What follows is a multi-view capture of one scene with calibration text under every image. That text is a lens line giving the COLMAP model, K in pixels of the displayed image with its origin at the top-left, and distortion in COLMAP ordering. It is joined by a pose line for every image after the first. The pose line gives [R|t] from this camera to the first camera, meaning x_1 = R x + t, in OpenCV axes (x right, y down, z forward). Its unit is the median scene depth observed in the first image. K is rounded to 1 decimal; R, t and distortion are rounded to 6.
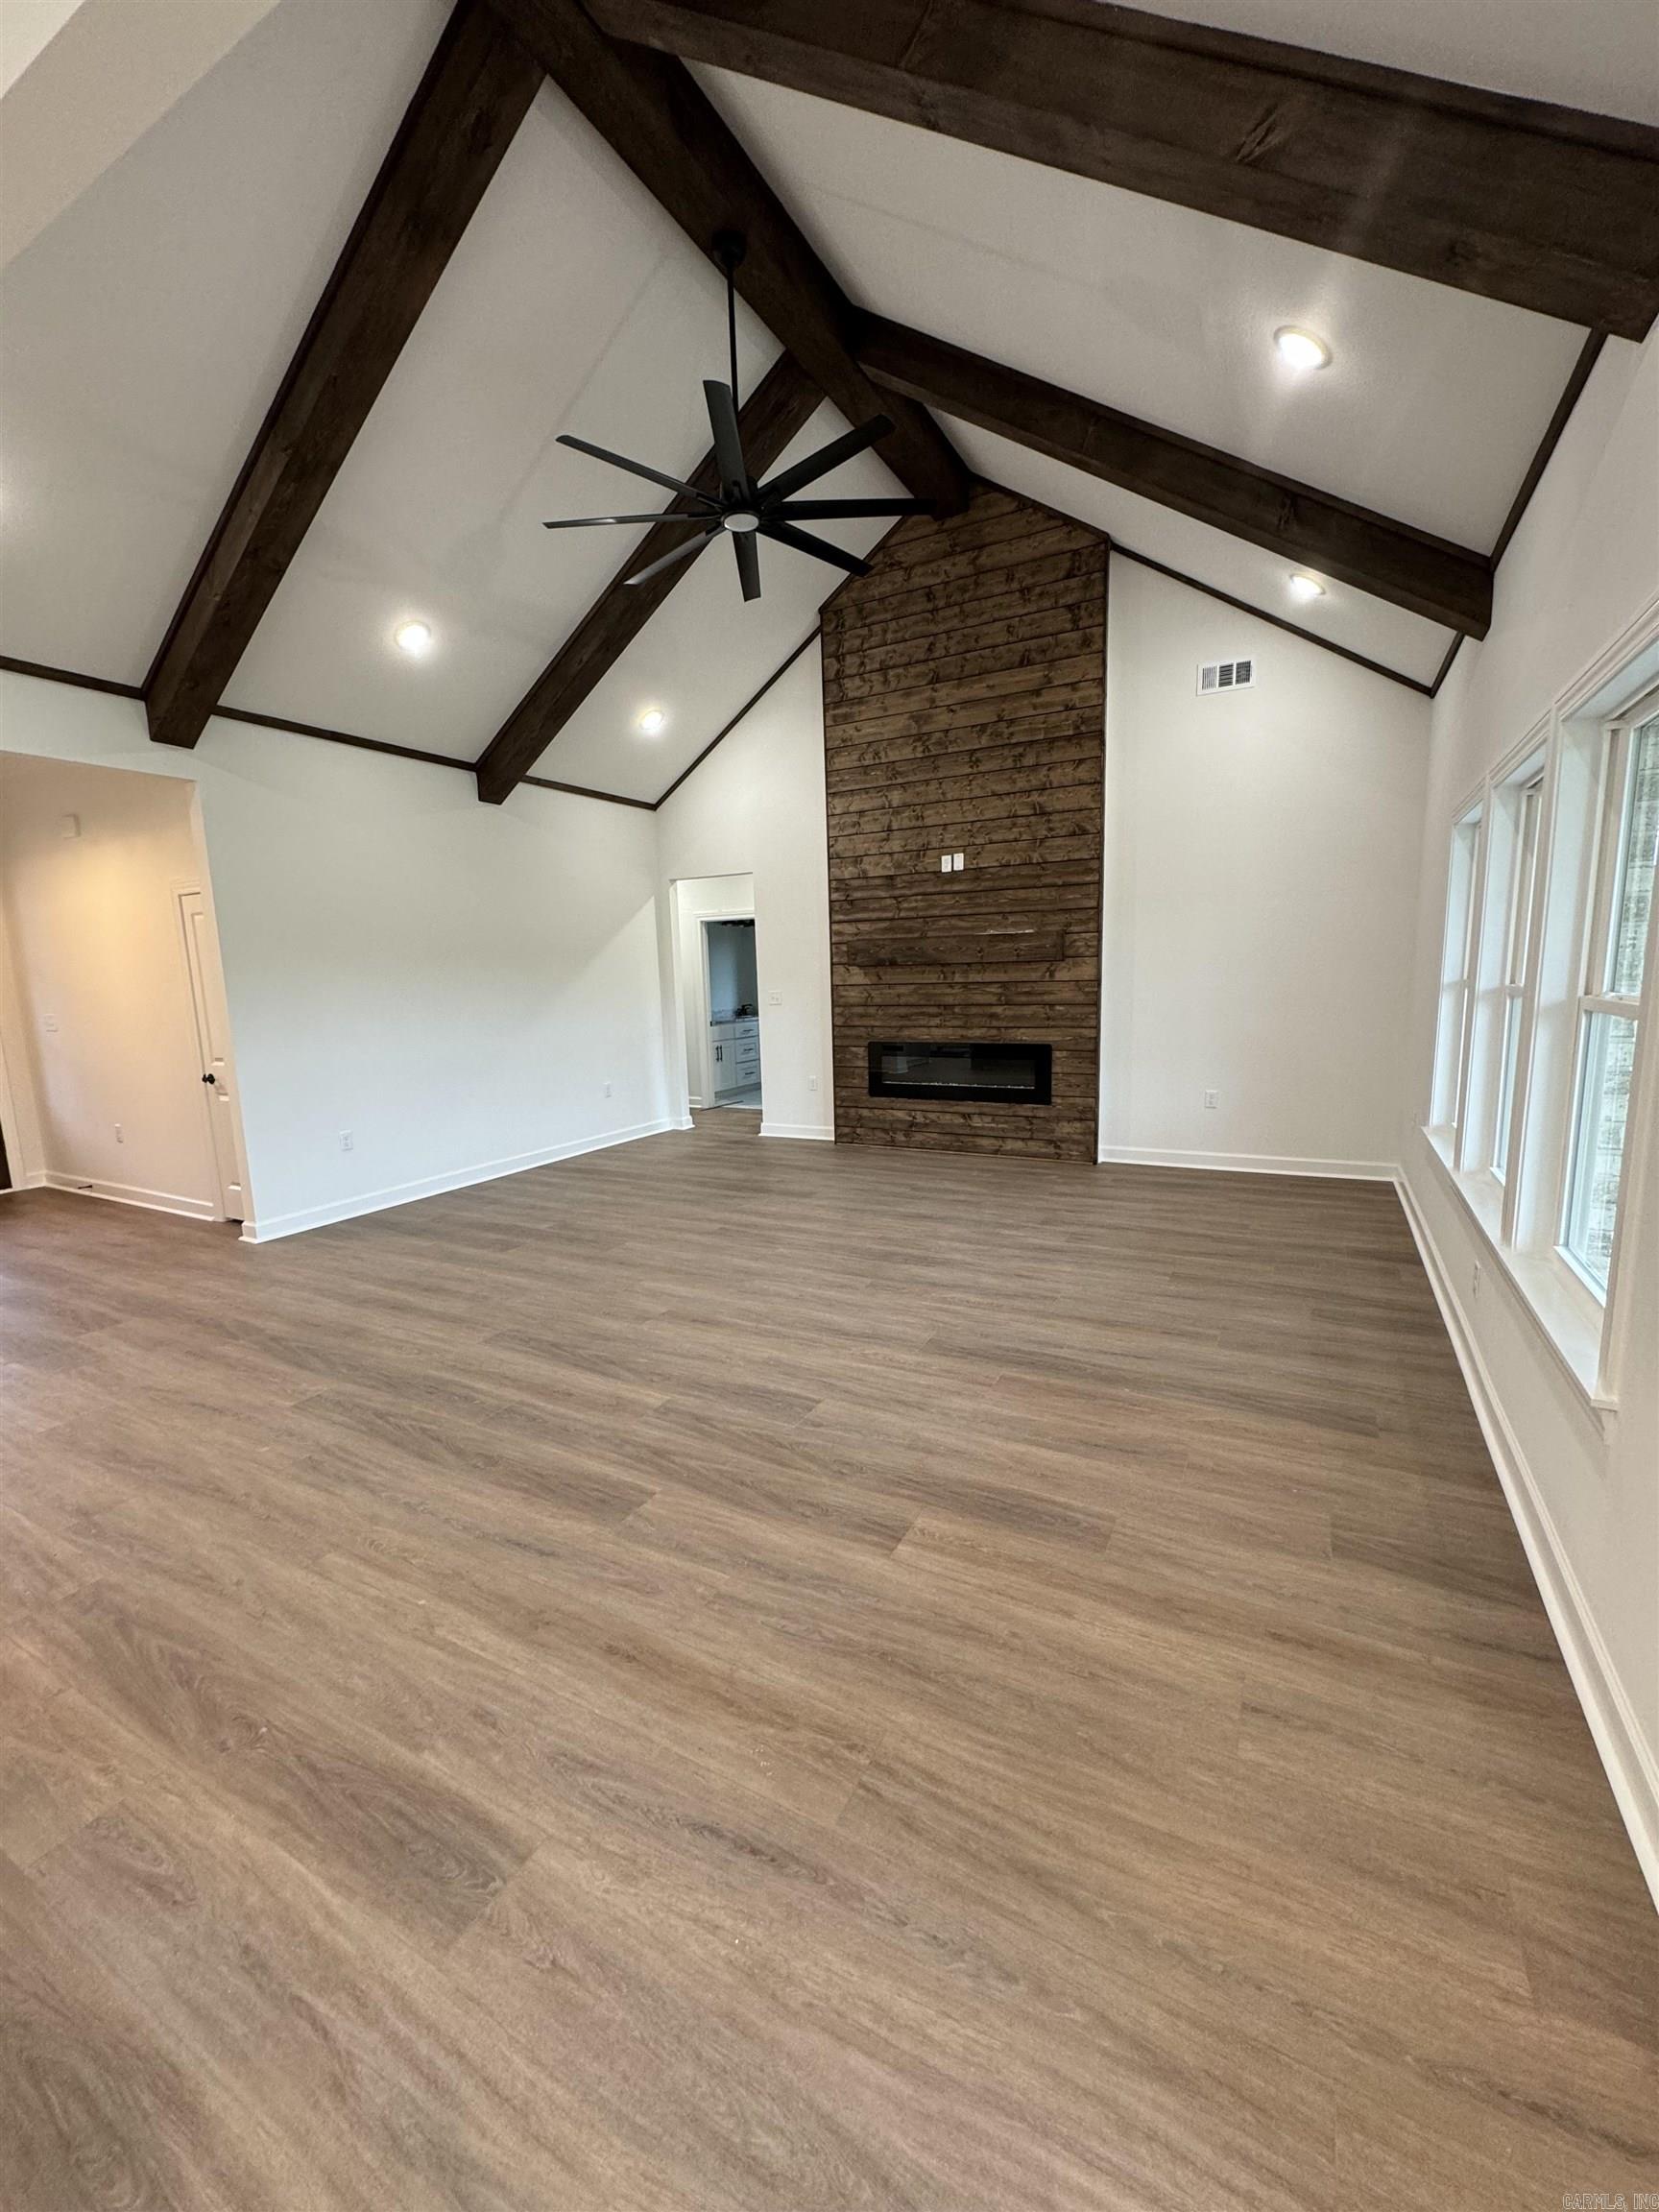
lens RADIAL K [[875.1, 0, 829.5], [0, 875.1, 1106.5], [0, 0, 1]] dist [-0.002062, -0.000227]
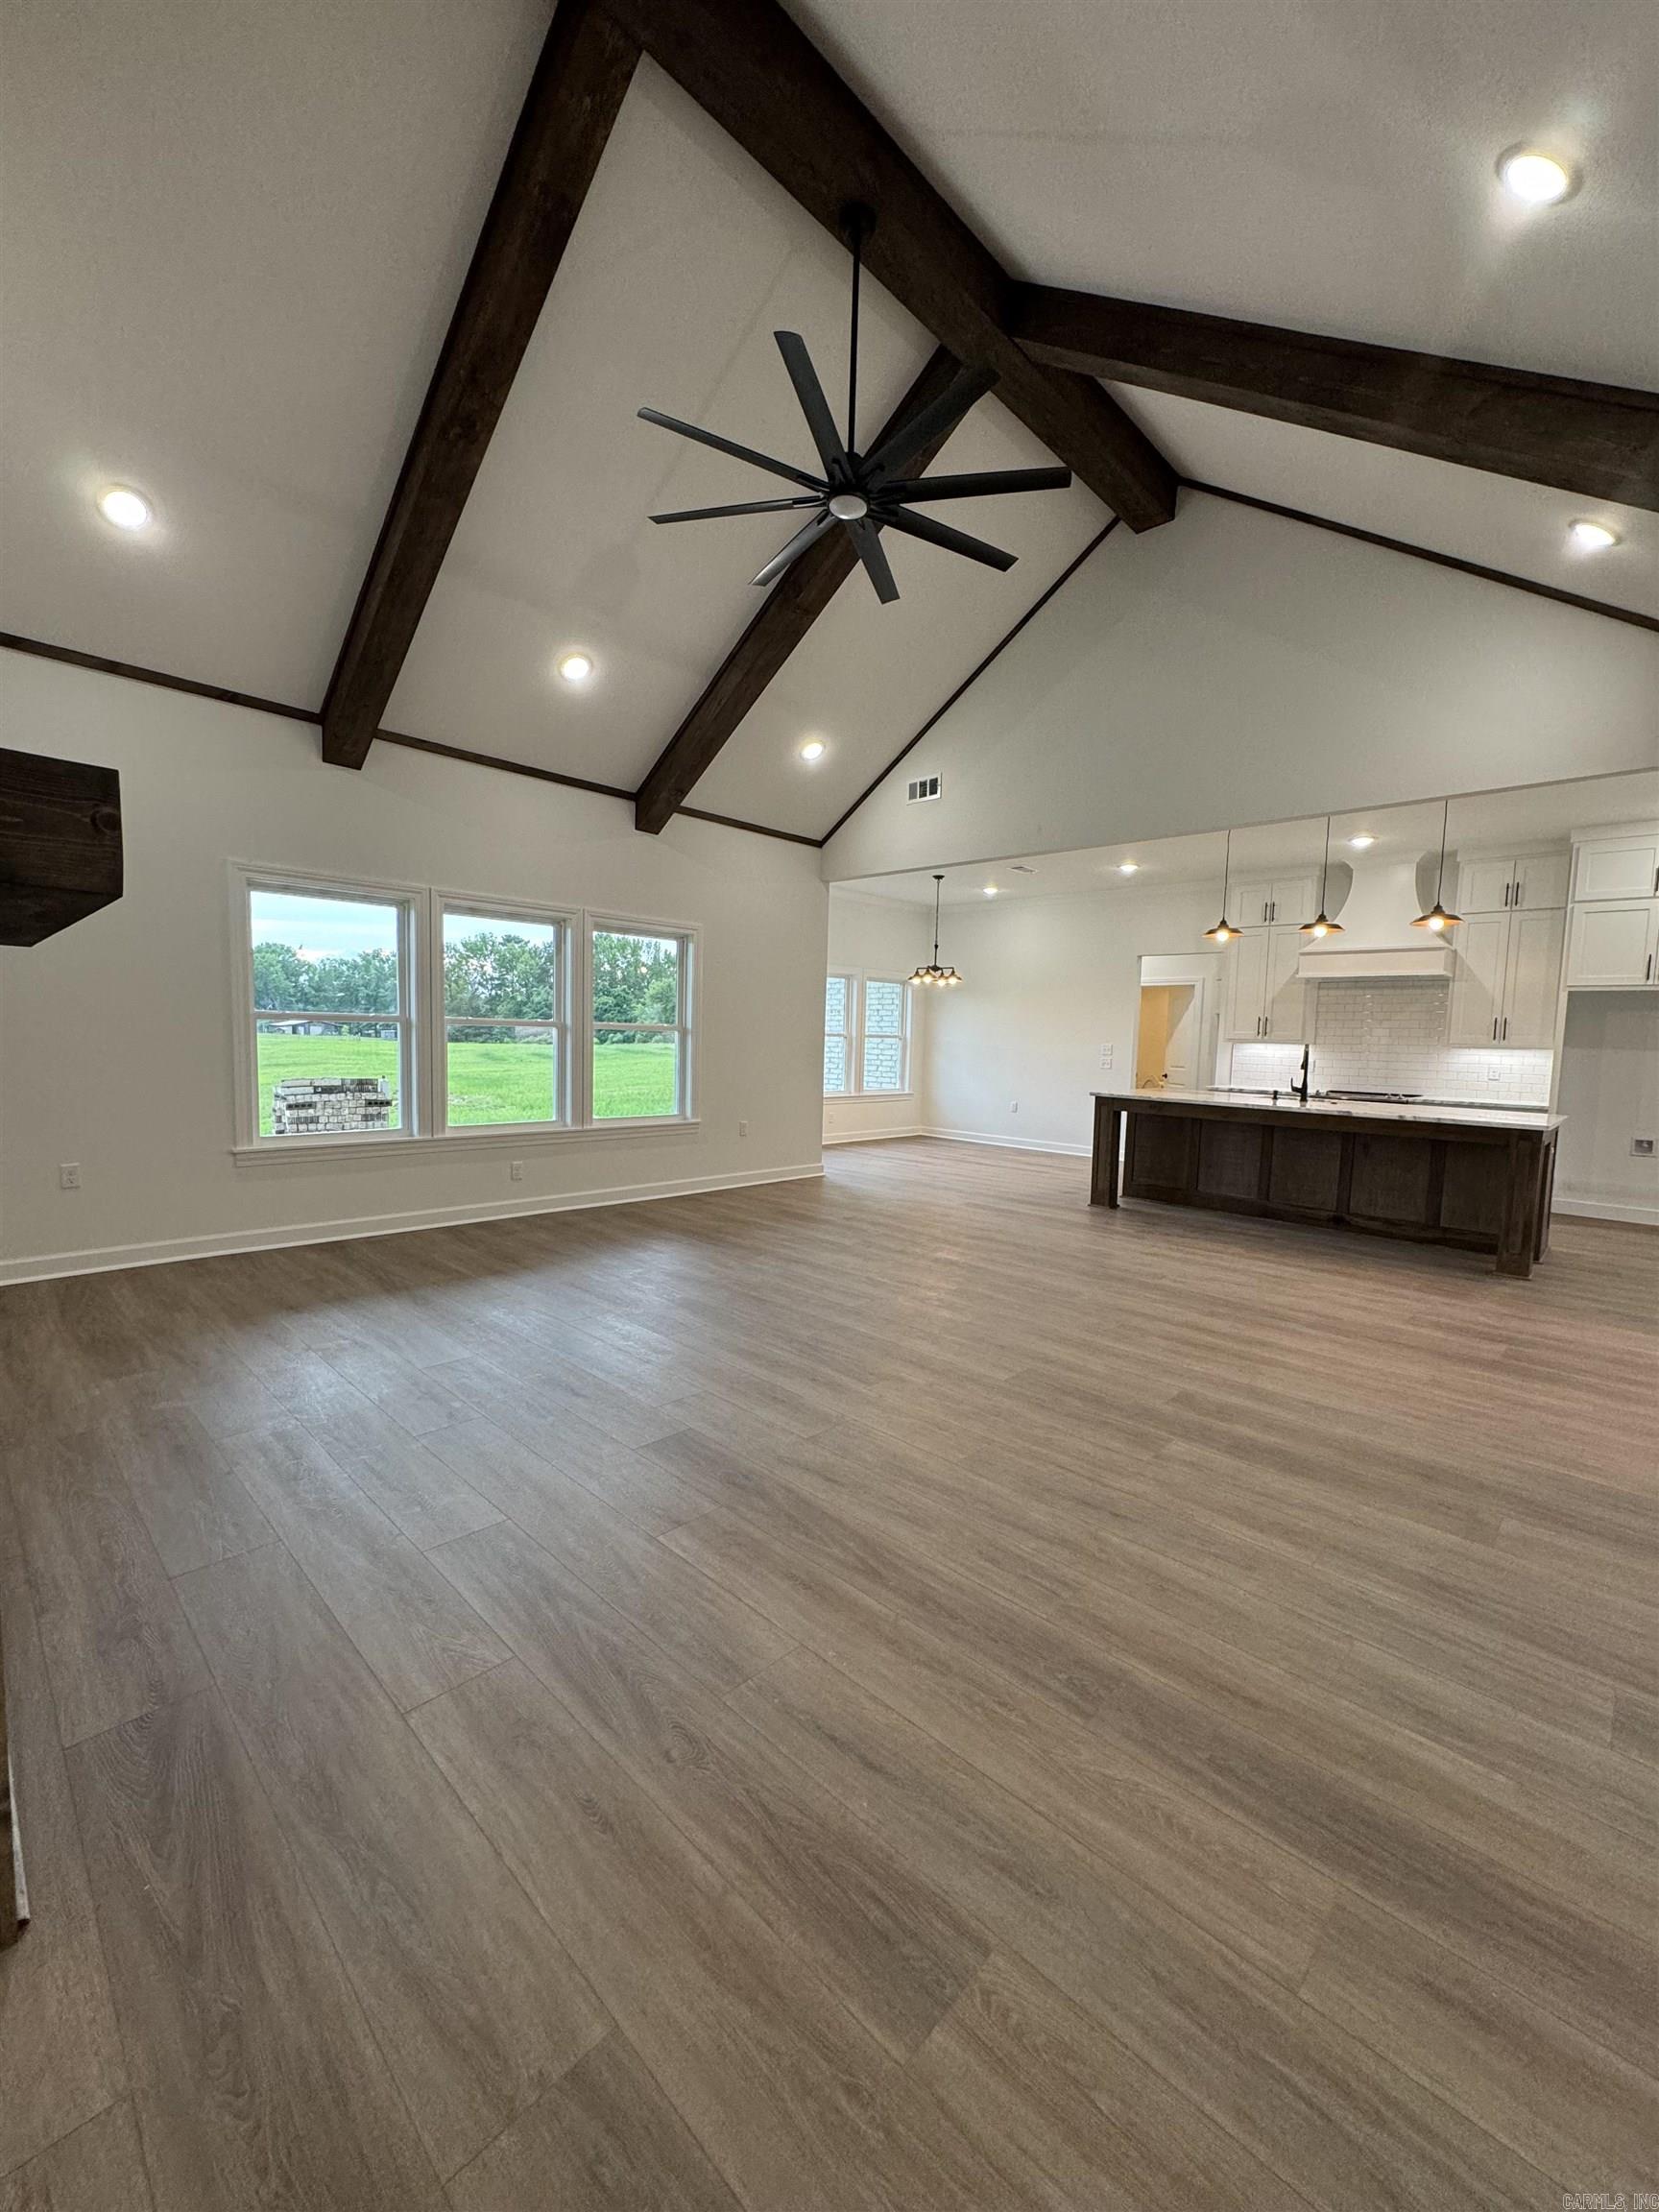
lens RADIAL K [[875.1, 0, 829.5], [0, 875.1, 1114.3], [0, 0, 1]] dist [-0.002062, -0.000227]
pose [[-0.963727, -0.021208, 0.266047, -0.215825], [0.042079, 0.972296, 0.229933, -0.168461], [-0.263553, 0.232788, -0.936136, 1.283200]]
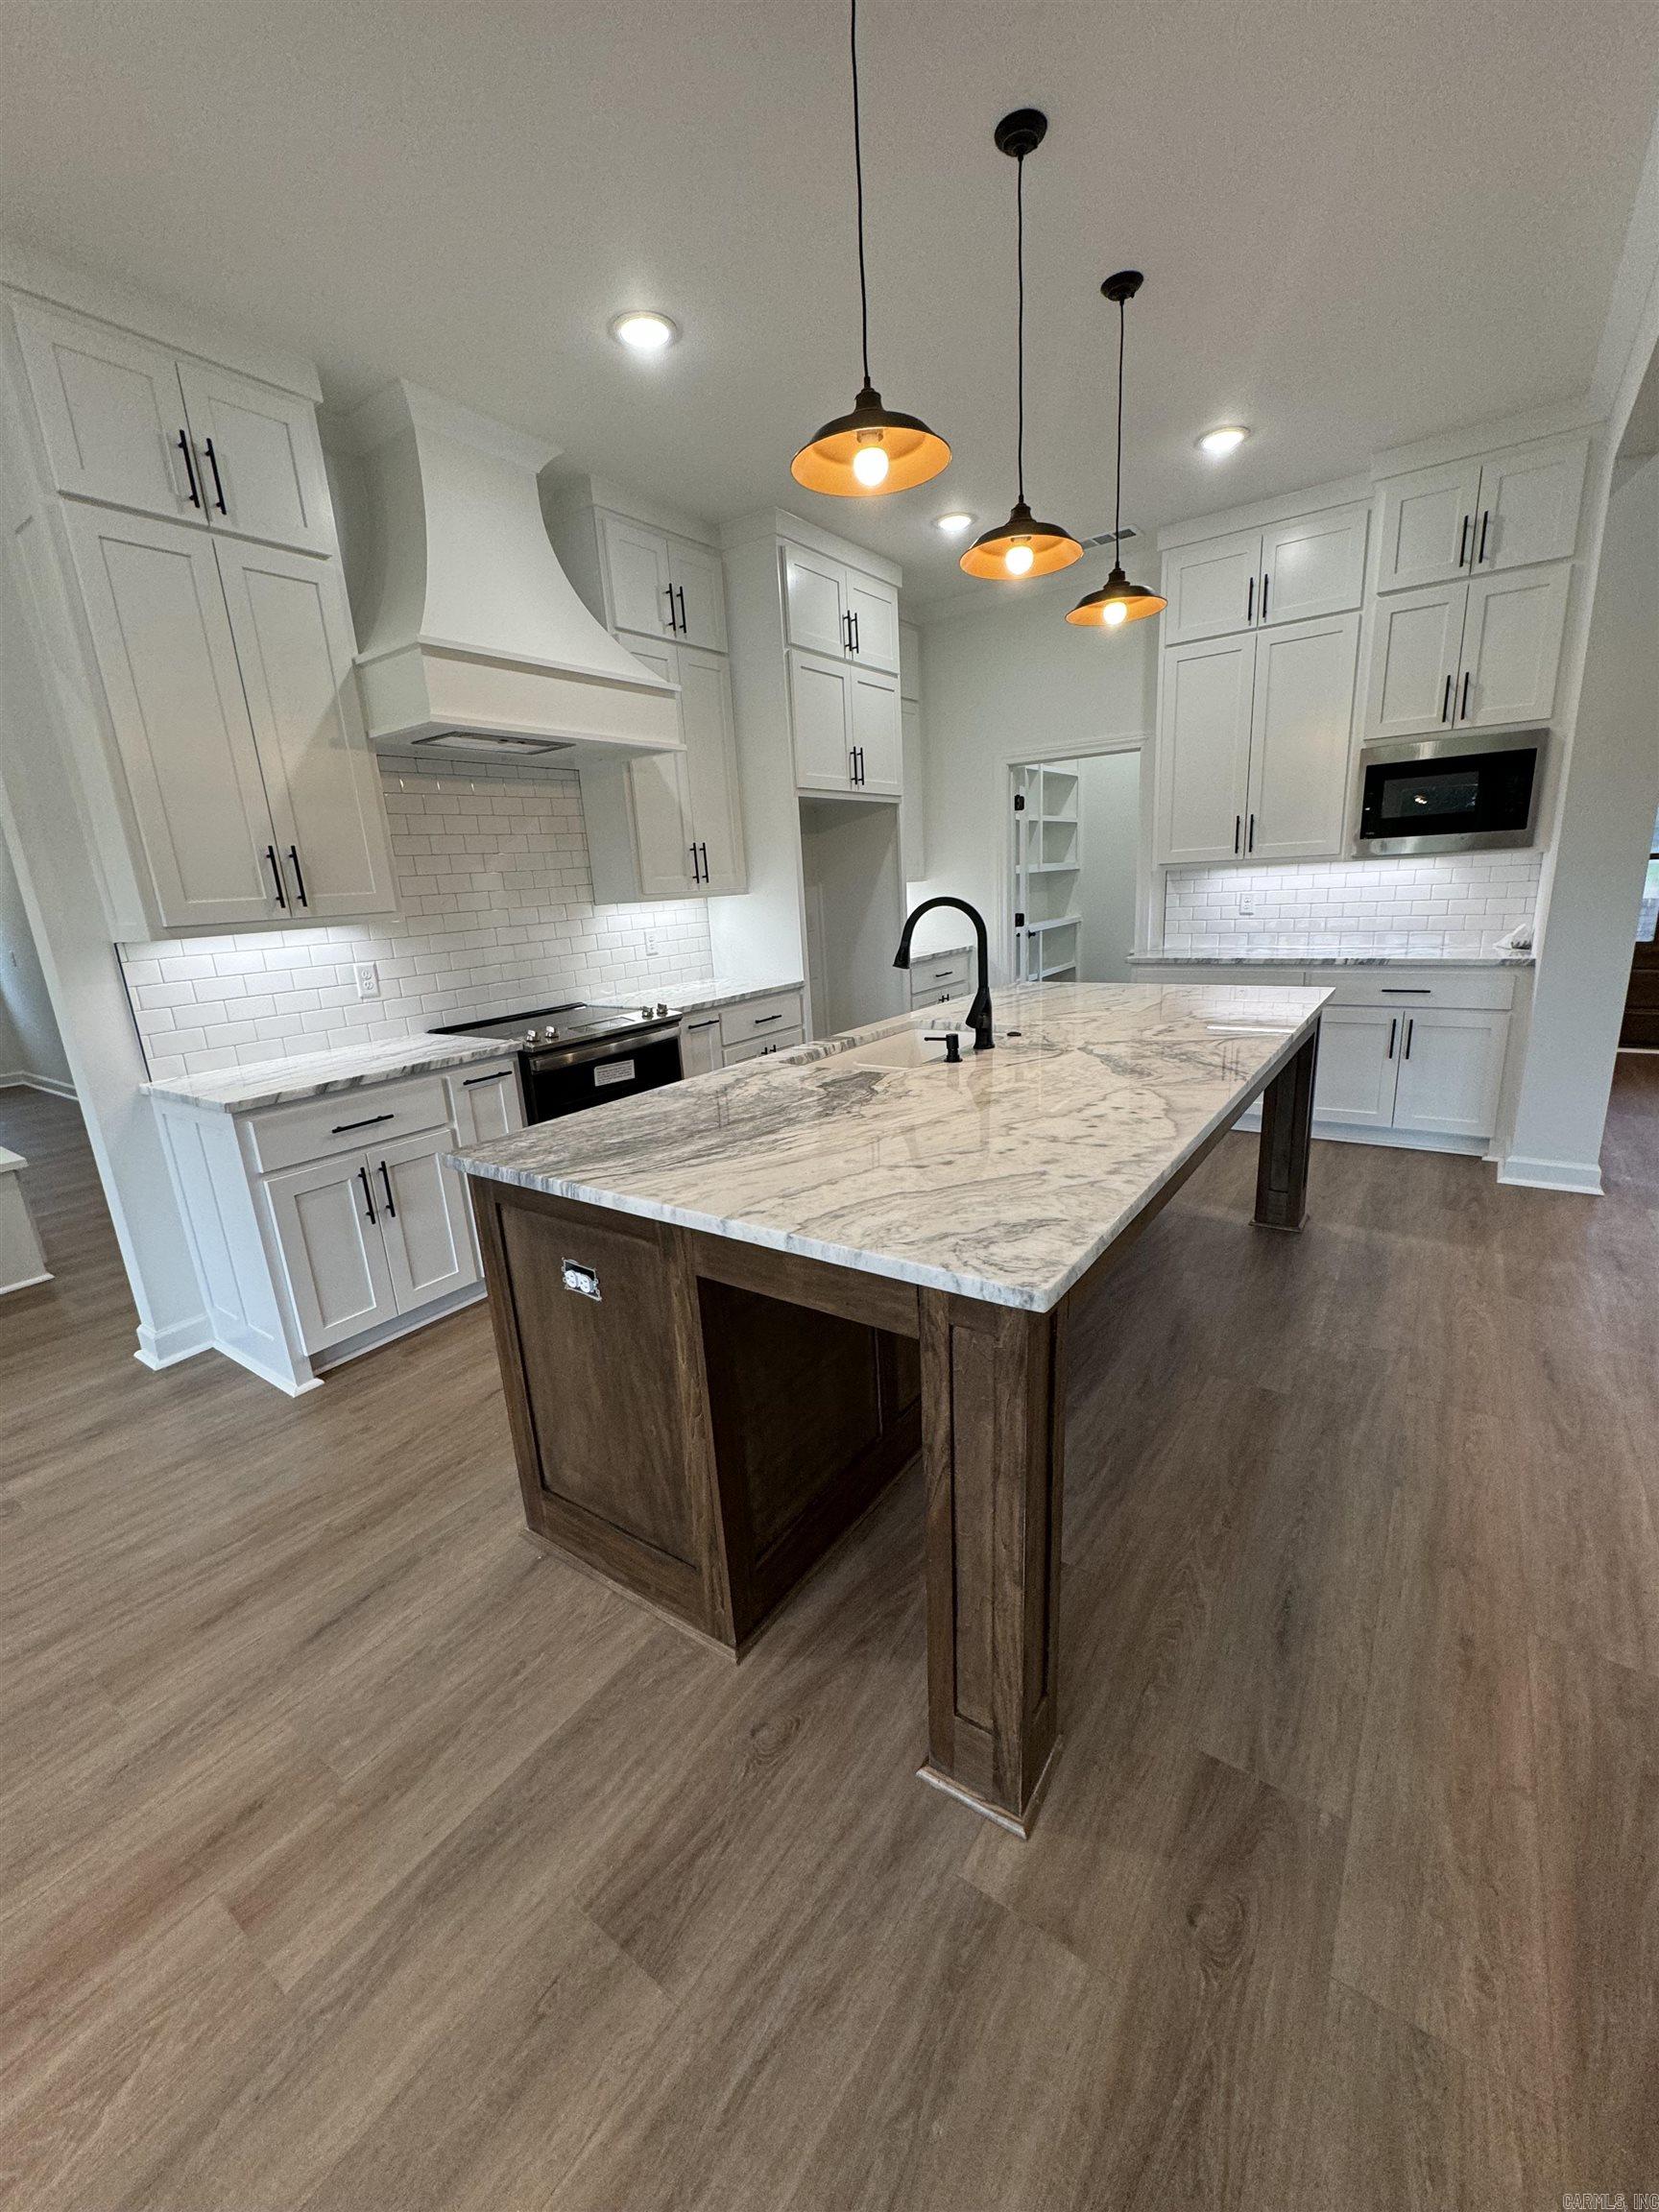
lens RADIAL K [[875.1, 0, 830.7], [0, 875.1, 1106.4], [0, 0, 1]] dist [-0.002062, -0.000227]
pose [[-0.118280, 0.285636, -0.951011, -0.085890], [-0.093436, 0.950283, 0.297038, -0.007521], [0.988575, 0.123992, -0.085711, 0.126497]]
